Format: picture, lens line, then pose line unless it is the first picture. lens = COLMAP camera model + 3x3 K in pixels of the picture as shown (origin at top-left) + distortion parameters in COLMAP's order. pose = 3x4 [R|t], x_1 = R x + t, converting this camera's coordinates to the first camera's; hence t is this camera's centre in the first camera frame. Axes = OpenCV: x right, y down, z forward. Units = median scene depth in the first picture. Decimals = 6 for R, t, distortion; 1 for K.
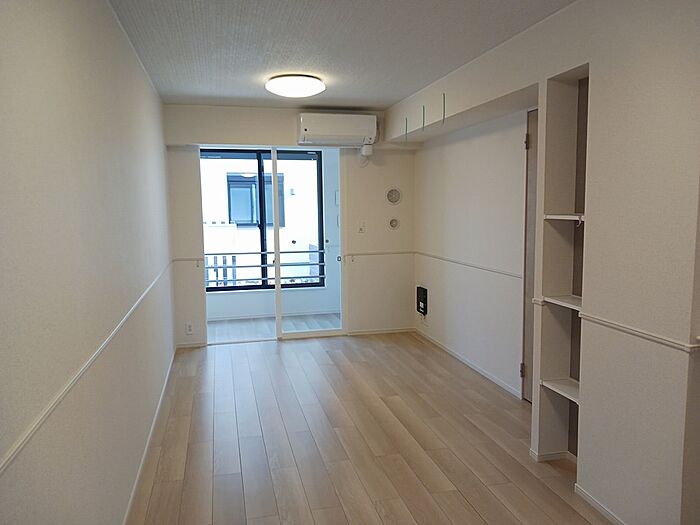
lens RADIAL K [[543.4, 0, 350.0], [0, 543.4, 262.5], [0, 0, 1]] dist [0.000903, -0.002233]
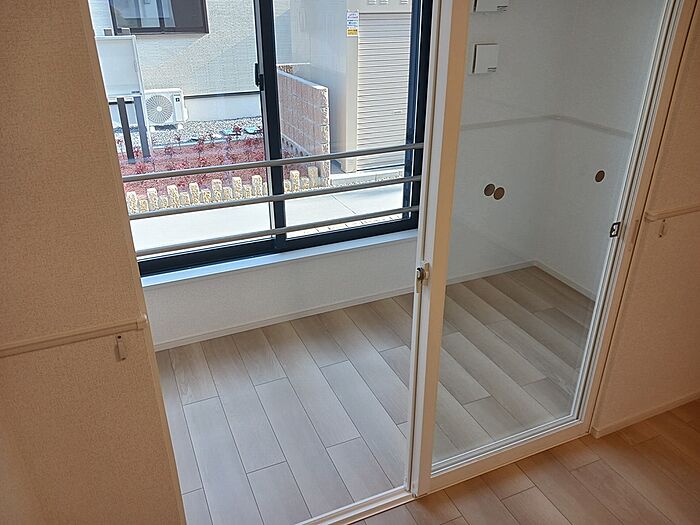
lens RADIAL K [[543.4, 0, 350.0], [0, 543.4, 262.5], [0, 0, 1]] dist [0.000903, -0.002233]
pose [[0.987497, -0.079599, 0.136062, -0.160686], [0.025526, 0.932498, 0.360273, -0.091111], [-0.155554, -0.352295, 0.922871, 0.597754]]
